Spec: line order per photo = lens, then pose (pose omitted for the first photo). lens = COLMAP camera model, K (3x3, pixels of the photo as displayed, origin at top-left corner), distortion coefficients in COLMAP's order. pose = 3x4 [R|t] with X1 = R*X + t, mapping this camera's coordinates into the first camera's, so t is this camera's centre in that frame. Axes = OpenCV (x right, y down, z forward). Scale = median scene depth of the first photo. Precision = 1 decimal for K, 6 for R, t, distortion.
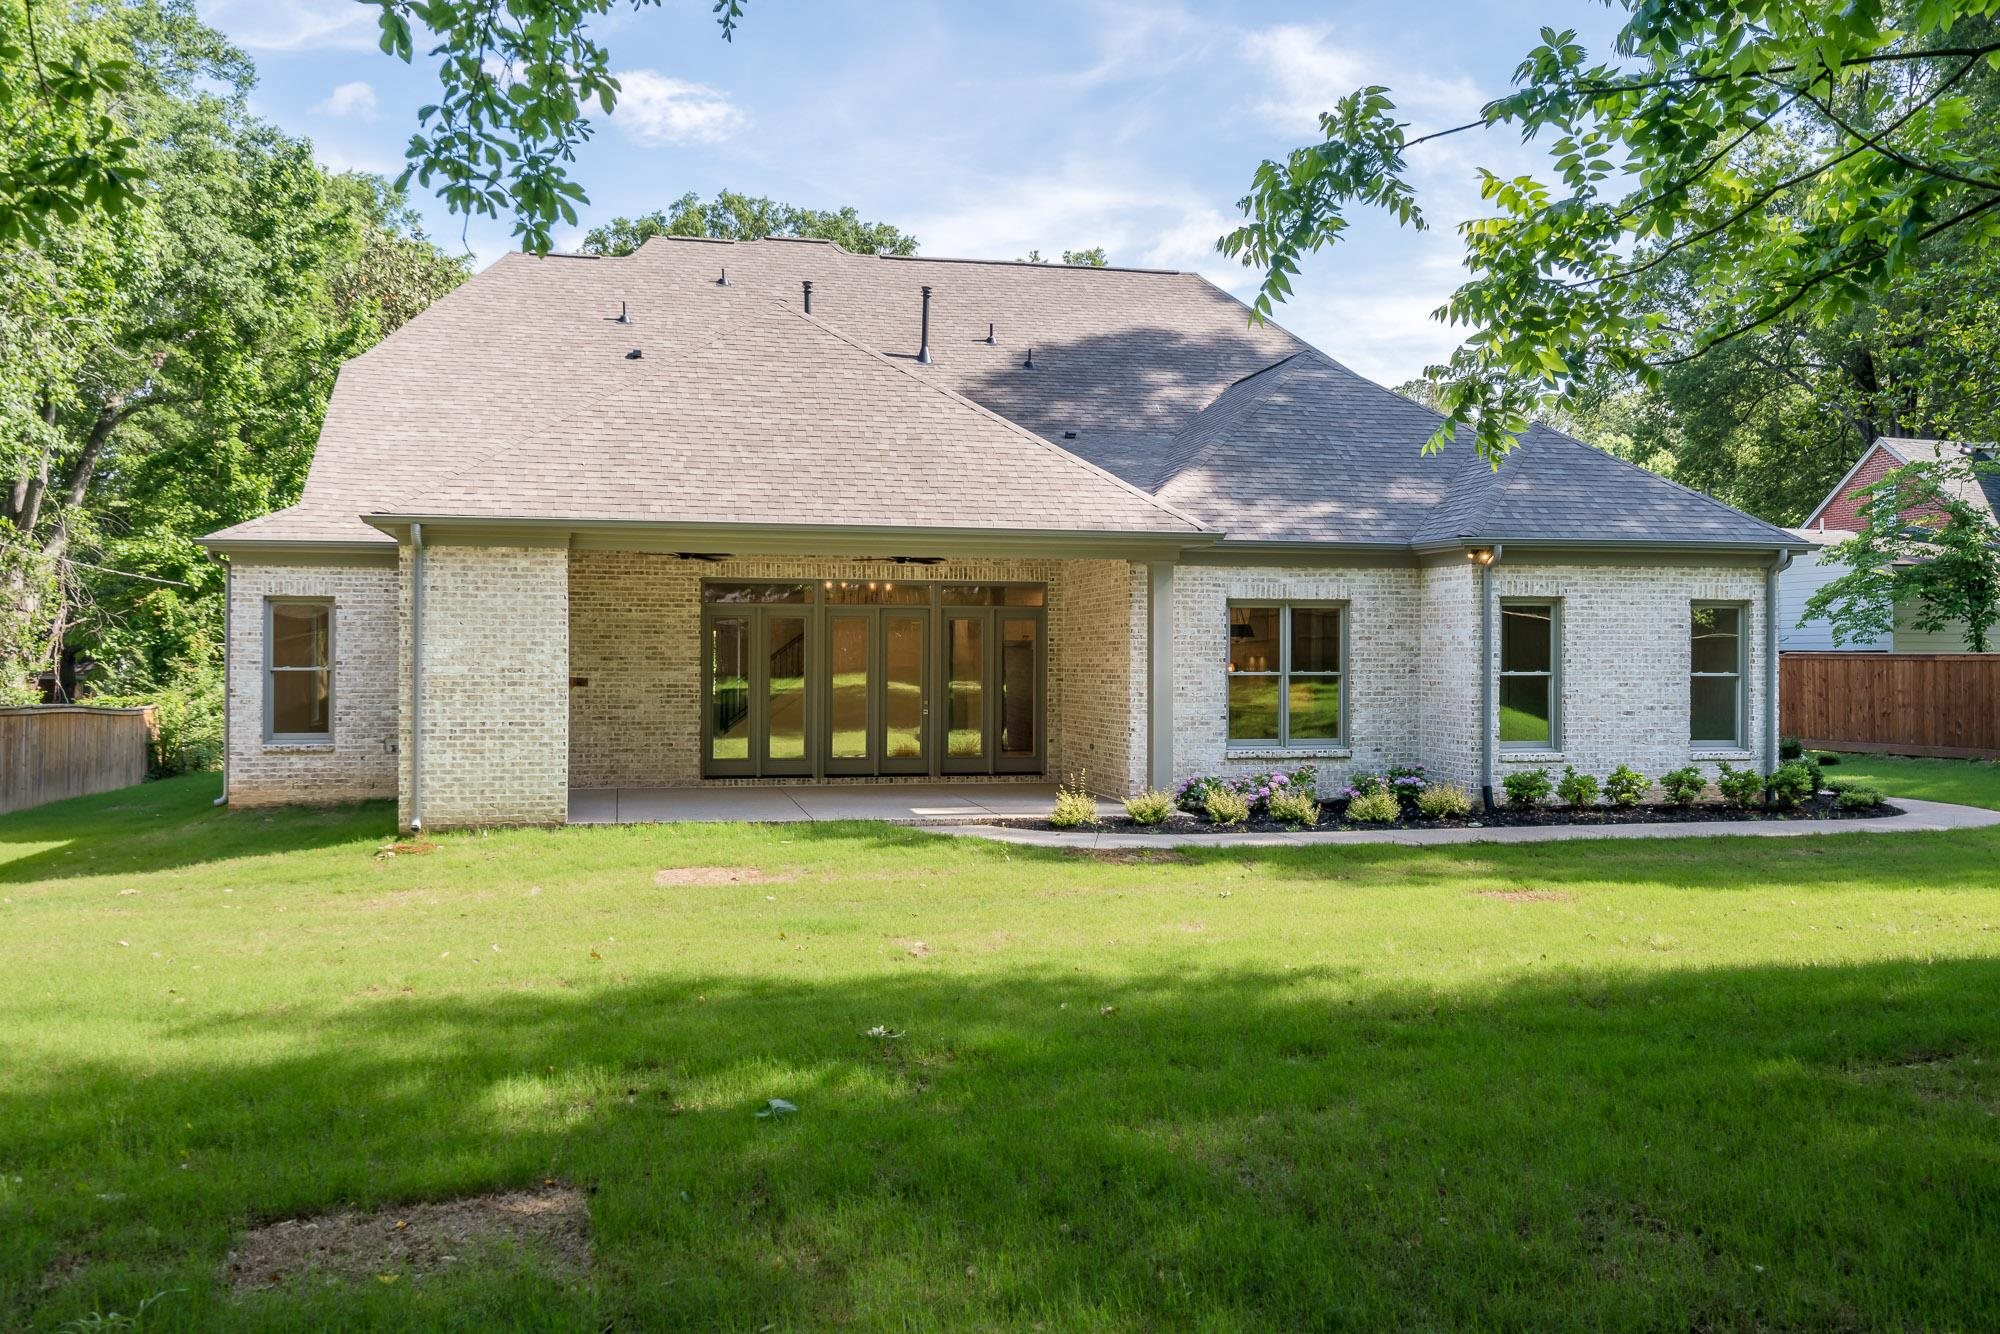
lens RADIAL K [[1626.2, 0, 1001.2], [0, 1626.2, 666.6], [0, 0, 1]] dist [-0.017025, -0.002655]
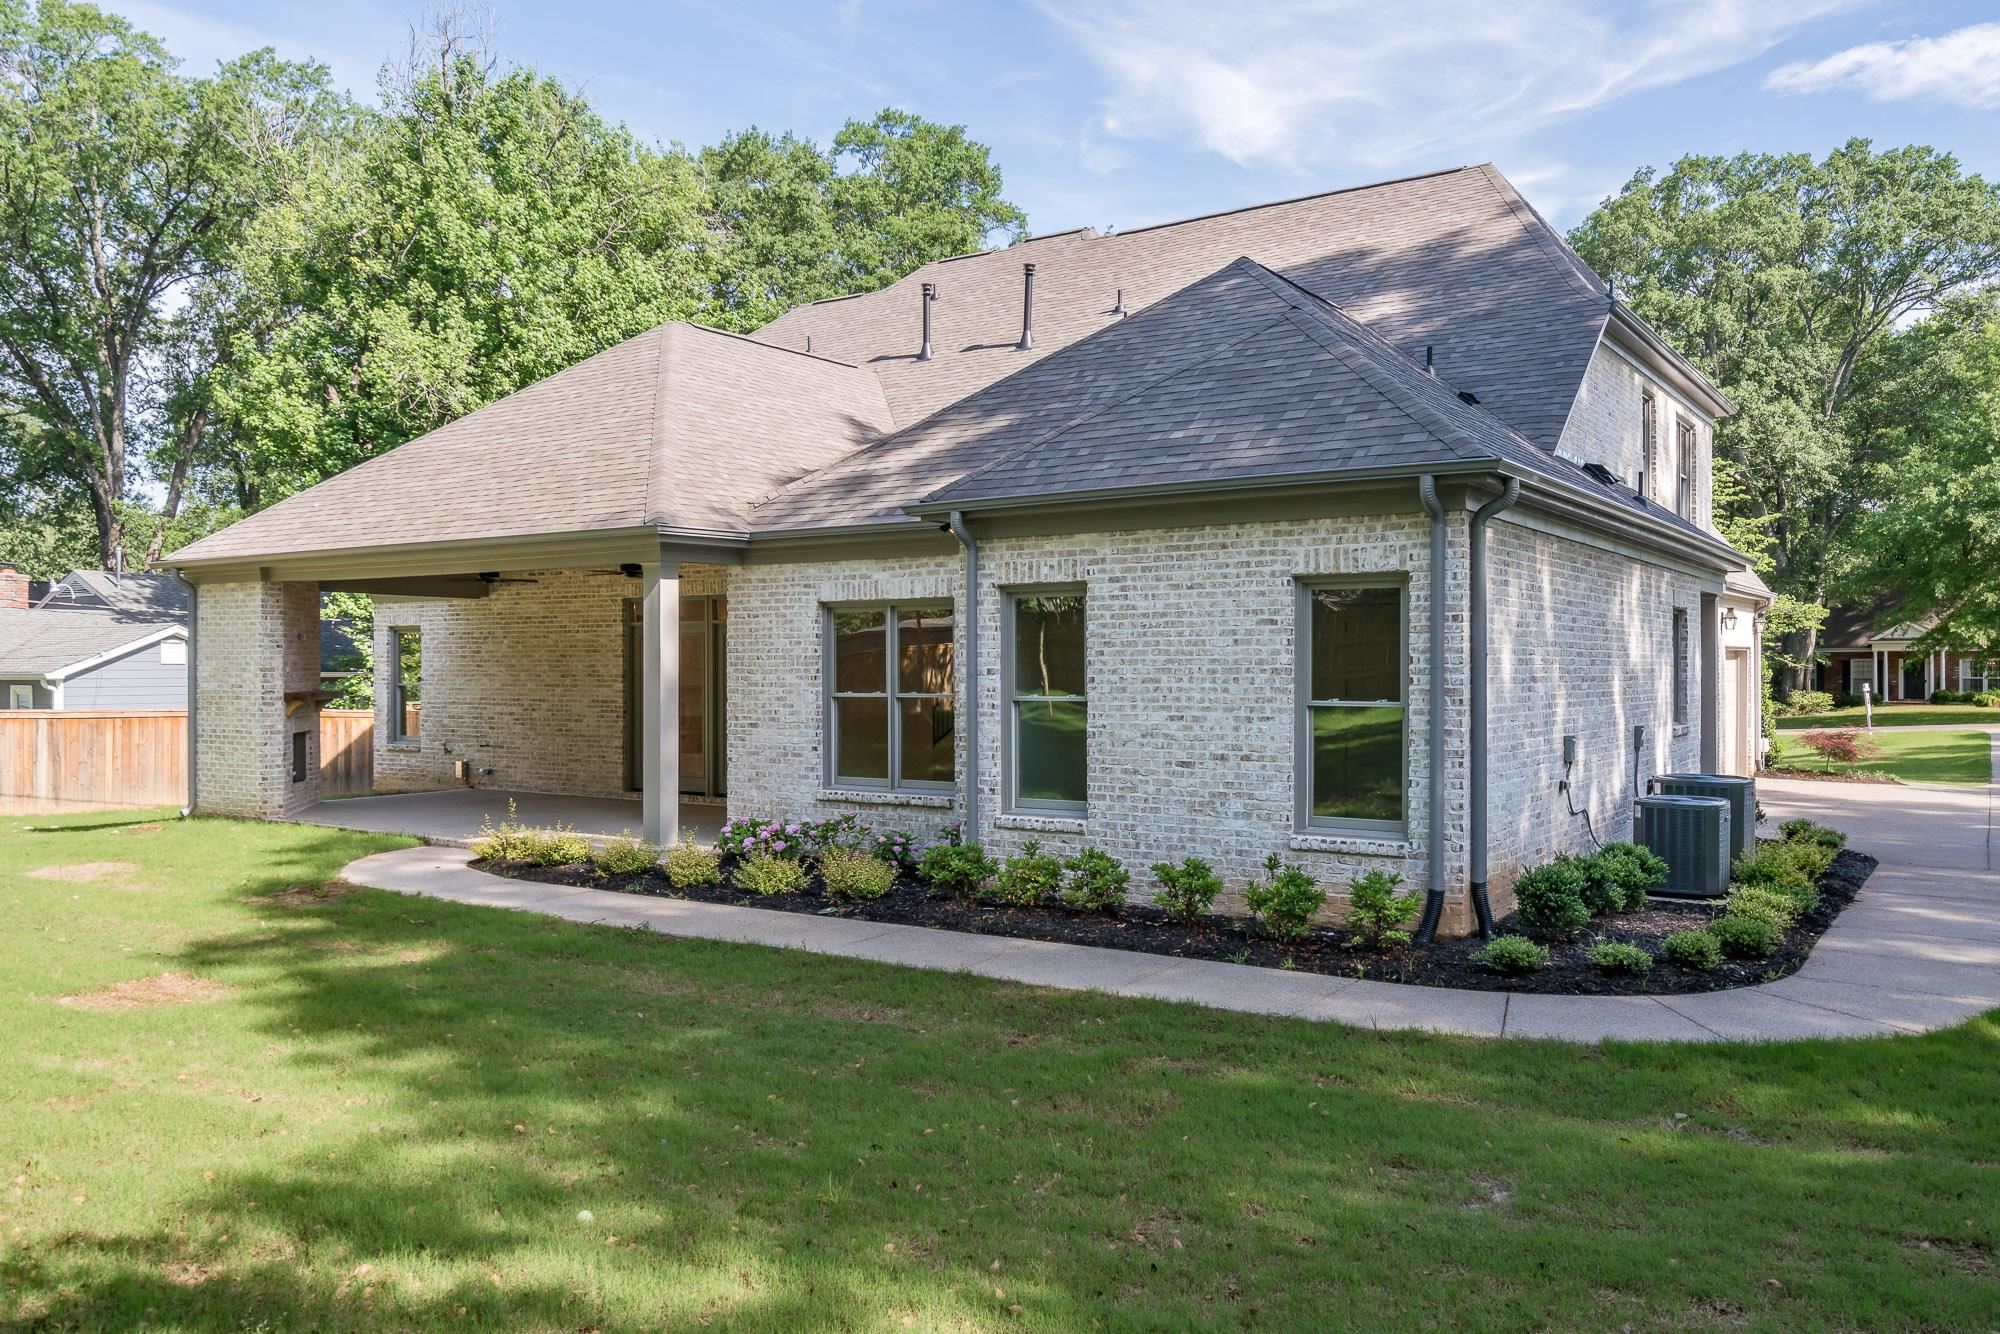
lens RADIAL K [[1547.2, 0, 999.5], [0, 1547.2, 670.6], [0, 0, 1]] dist [-0.011064, -0.001160]
pose [[0.682980, -0.002443, -0.730433, 0.762168], [-0.003195, 0.999975, -0.006332, -0.003052], [0.730430, 0.006659, 0.682955, 0.539365]]
